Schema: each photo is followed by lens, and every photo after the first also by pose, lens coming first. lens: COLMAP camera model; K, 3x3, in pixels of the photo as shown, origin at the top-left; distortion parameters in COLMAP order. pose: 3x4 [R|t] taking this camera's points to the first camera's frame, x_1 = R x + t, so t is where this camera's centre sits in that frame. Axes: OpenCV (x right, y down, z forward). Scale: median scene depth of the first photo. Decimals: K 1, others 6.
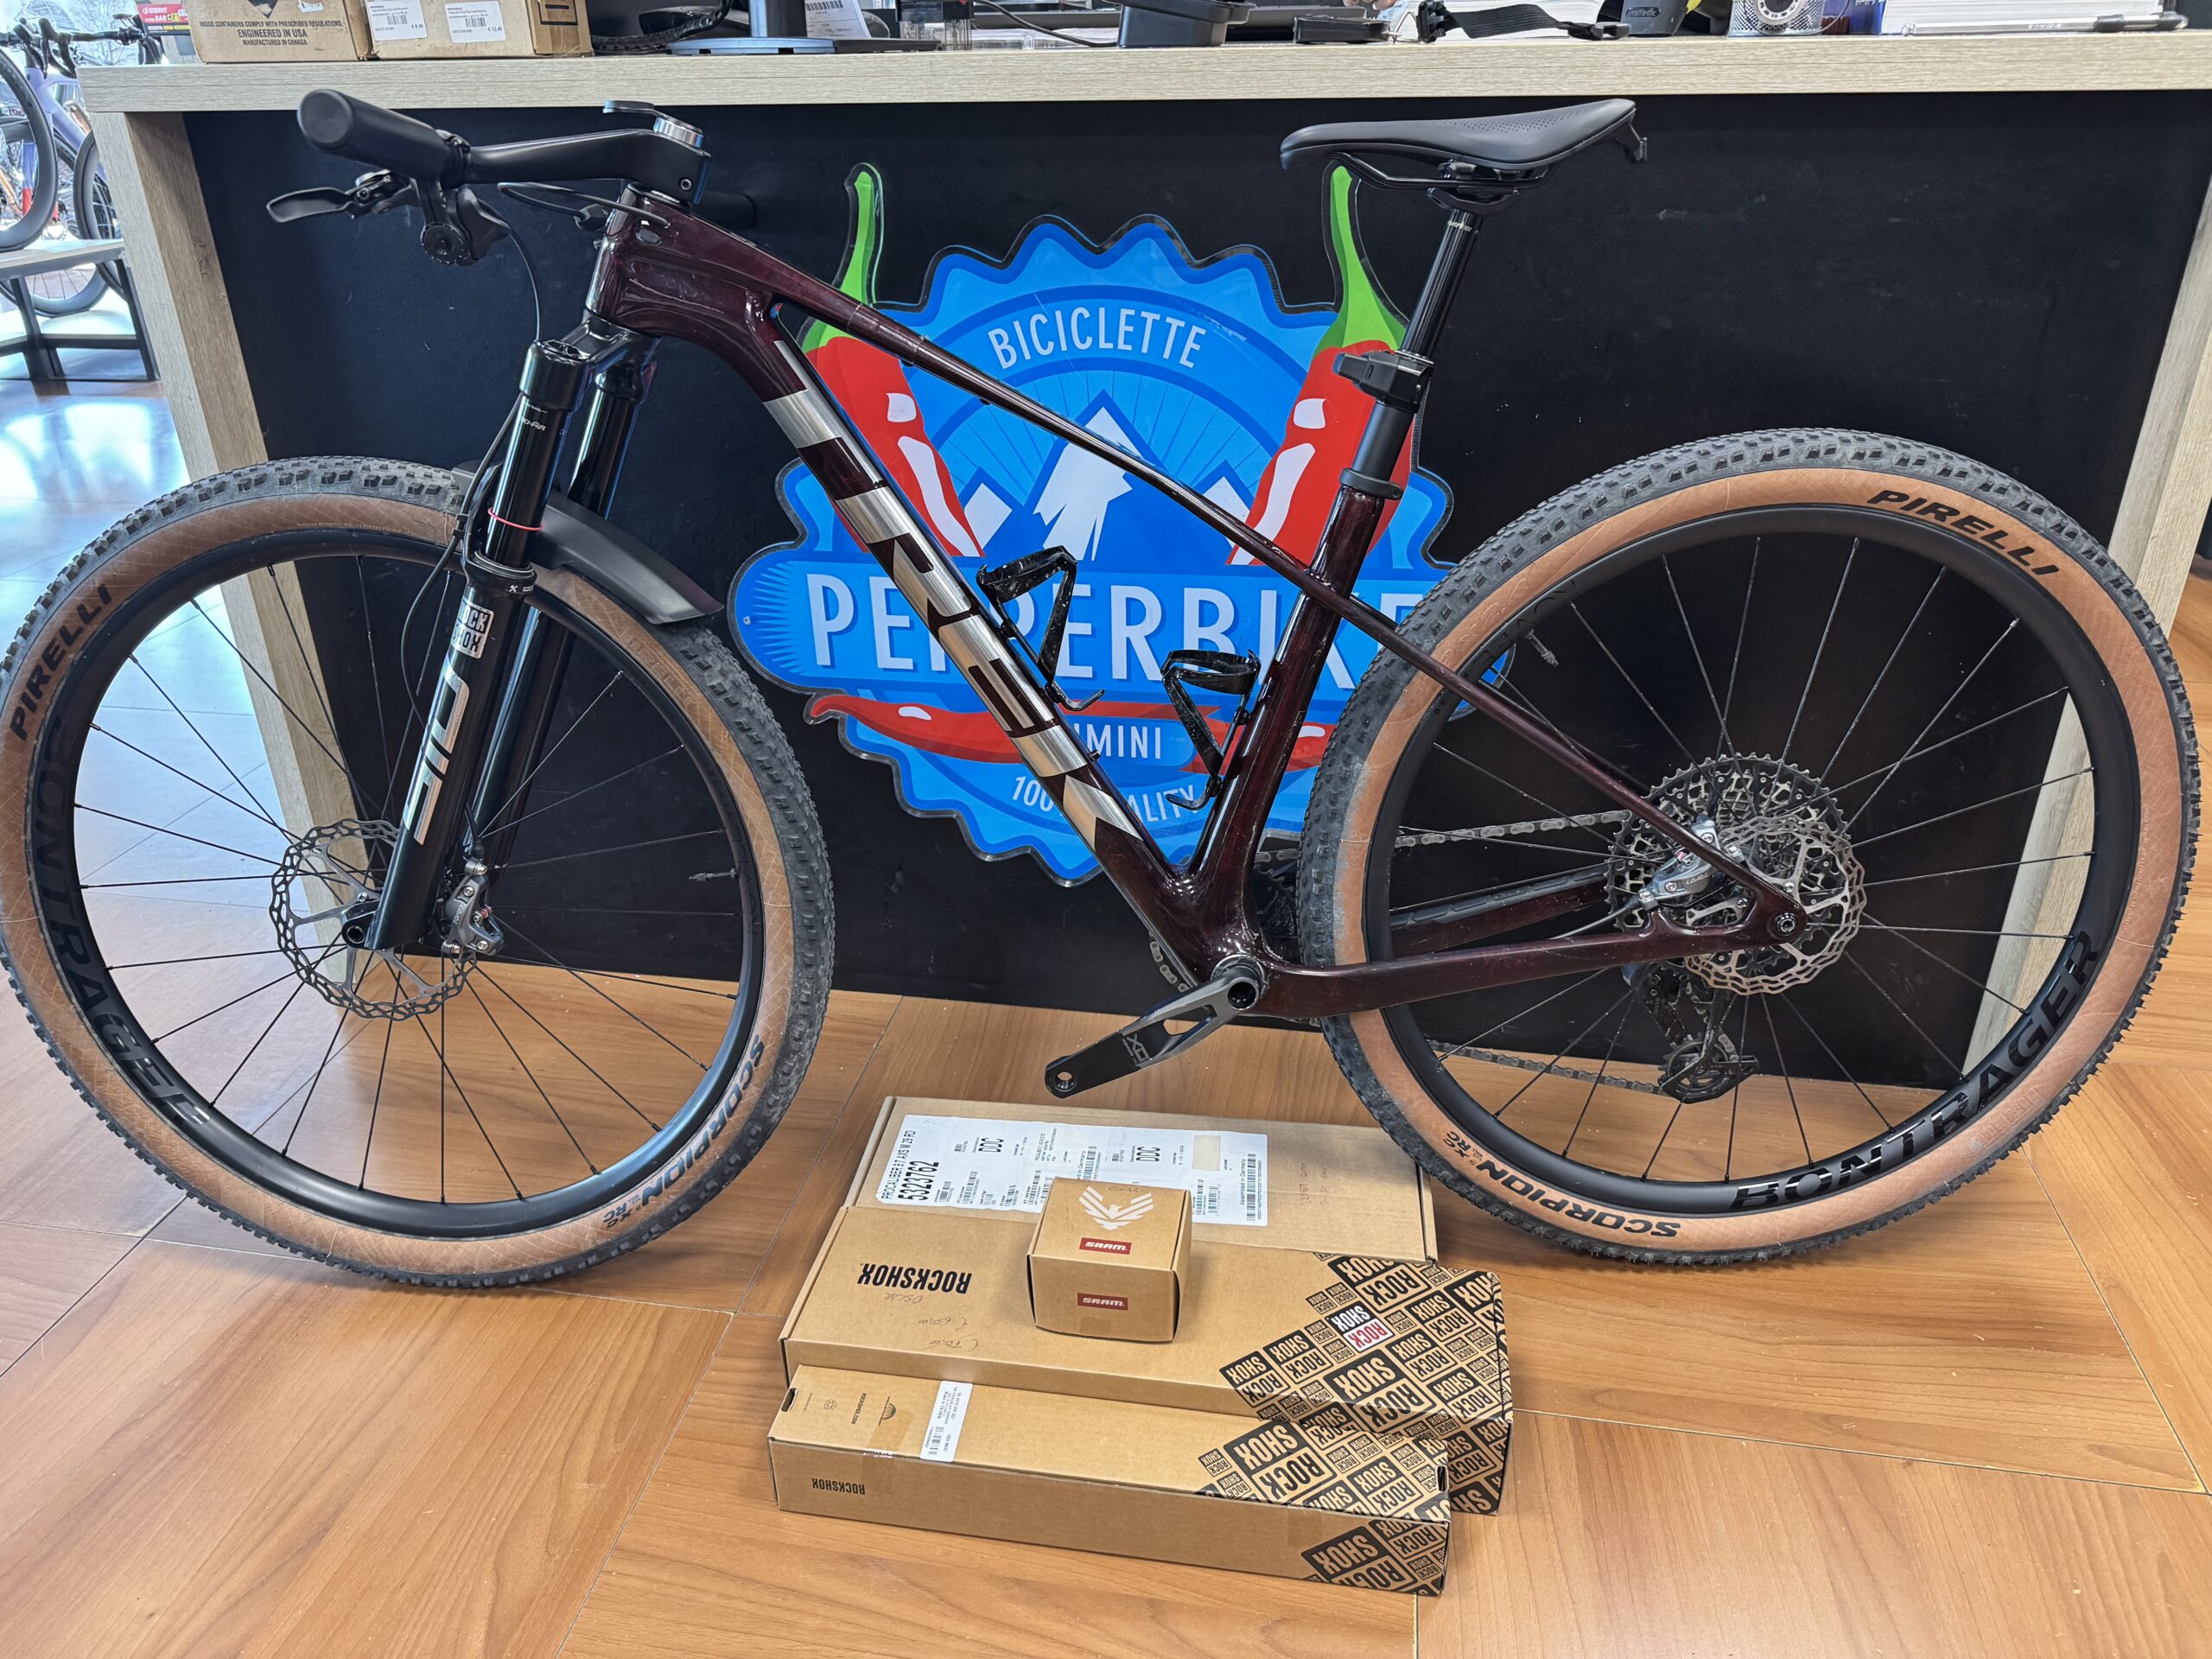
lens RADIAL K [[1564.8, 0, 1099.2], [0, 1564.8, 841.2], [0, 0, 1]] dist [0.144121, -0.234141]
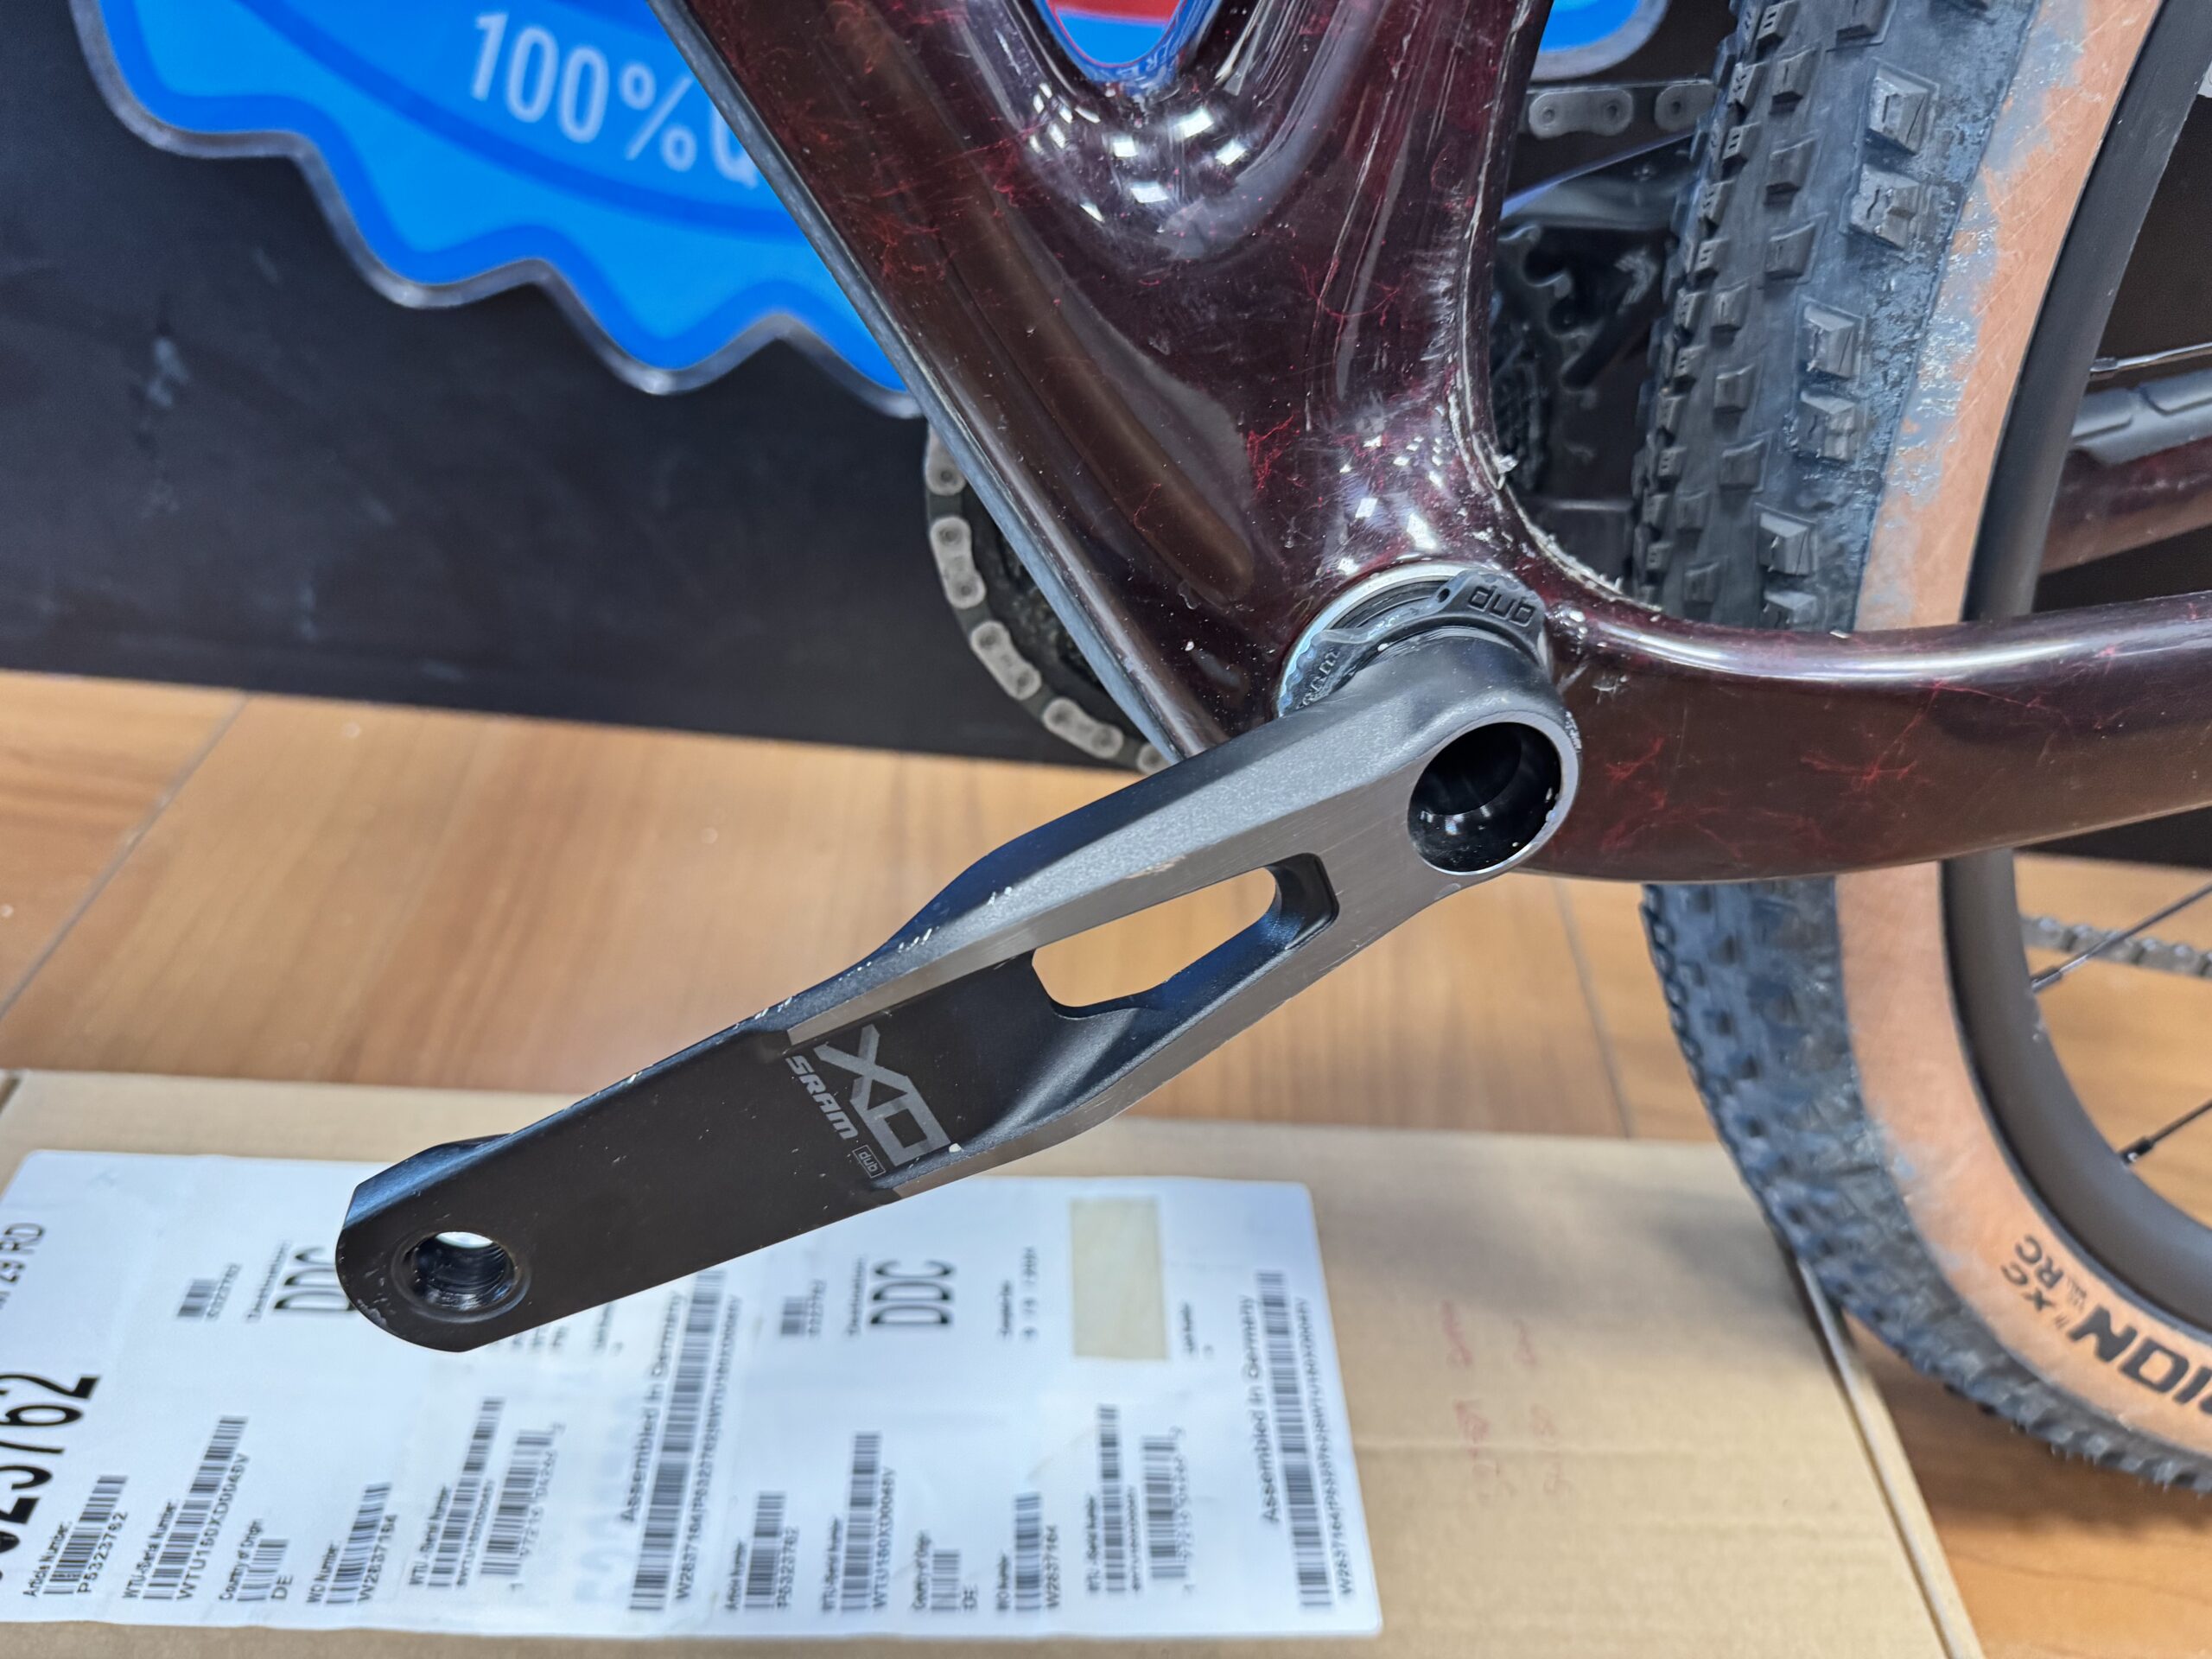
lens RADIAL K [[1605.2, 0, 1108.0], [0, 1605.2, 836.5], [0, 0, 1]] dist [-0.017570, 0.003902]
pose [[0.984382, -0.012370, 0.175608, 0.018368], [-0.024196, 0.978554, 0.204564, 0.067043], [-0.174372, -0.205618, 0.962972, 0.826757]]
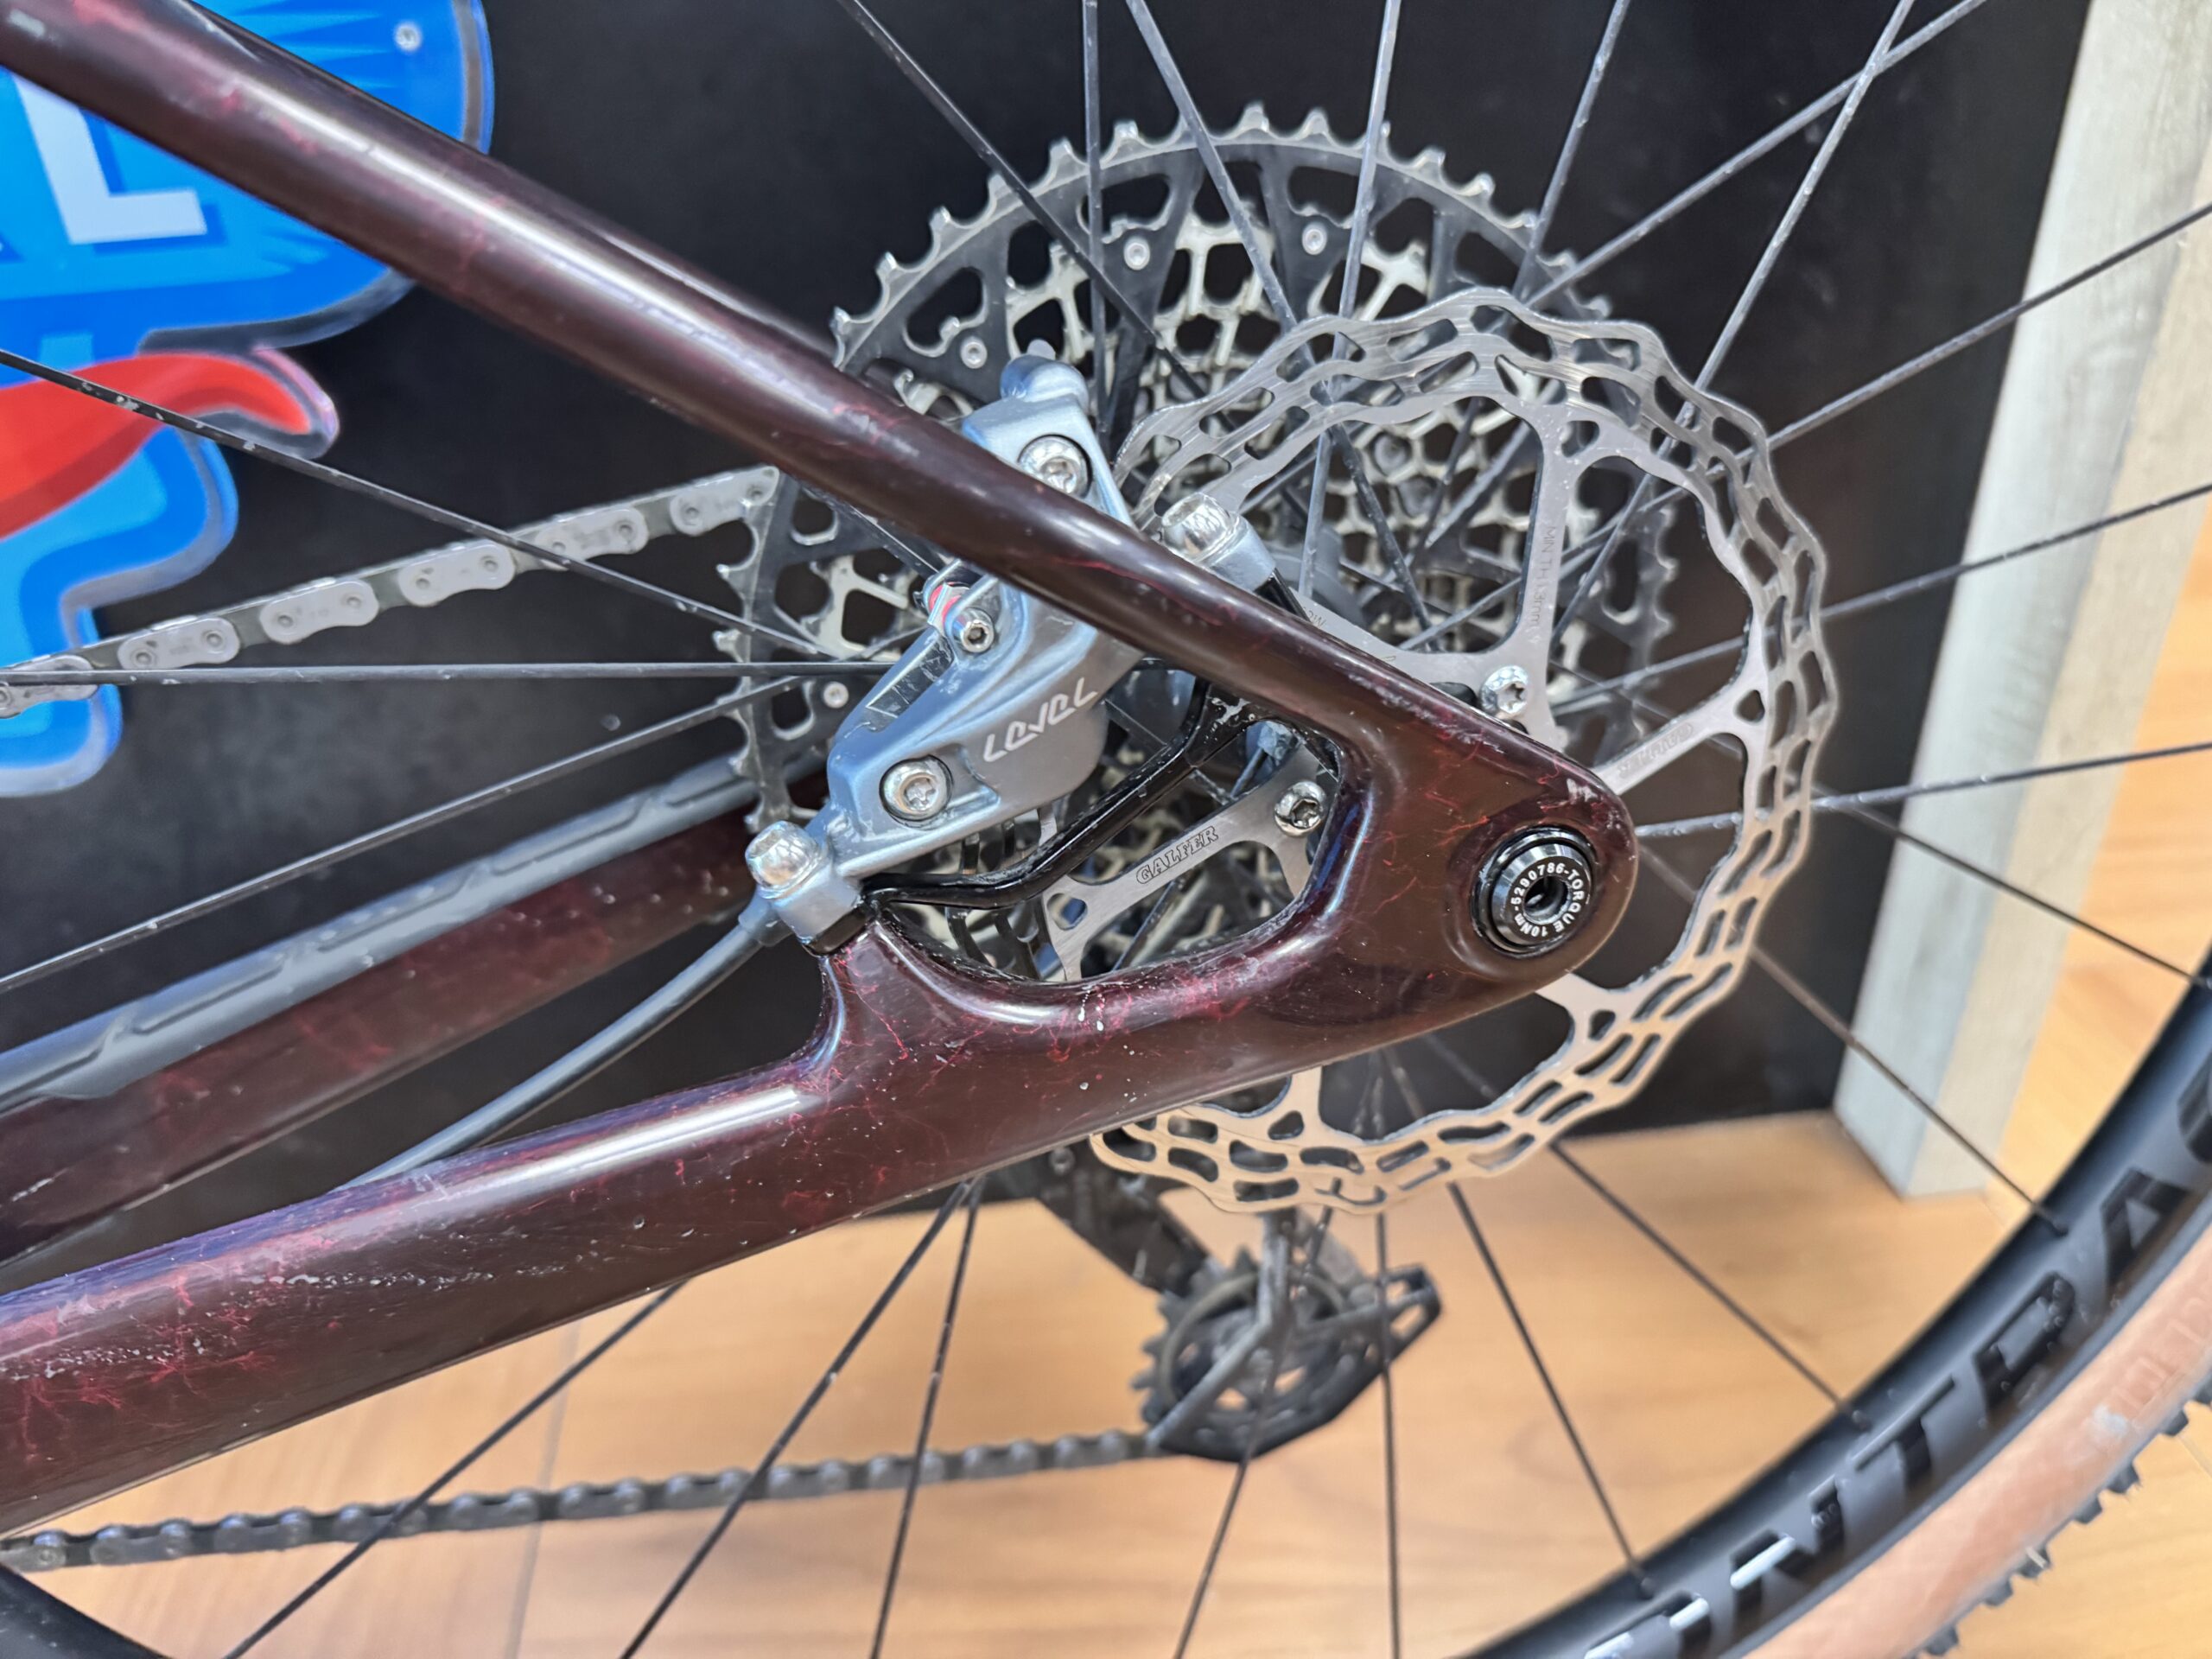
lens RADIAL K [[1586.8, 0, 1111.3], [0, 1586.8, 838.4], [0, 0, 1]] dist [0.018555, -0.043486]
pose [[0.957026, -0.170958, 0.234254, 0.330312], [0.157659, 0.984678, 0.074517, 0.023942], [-0.243404, -0.034382, 0.969315, 0.805373]]
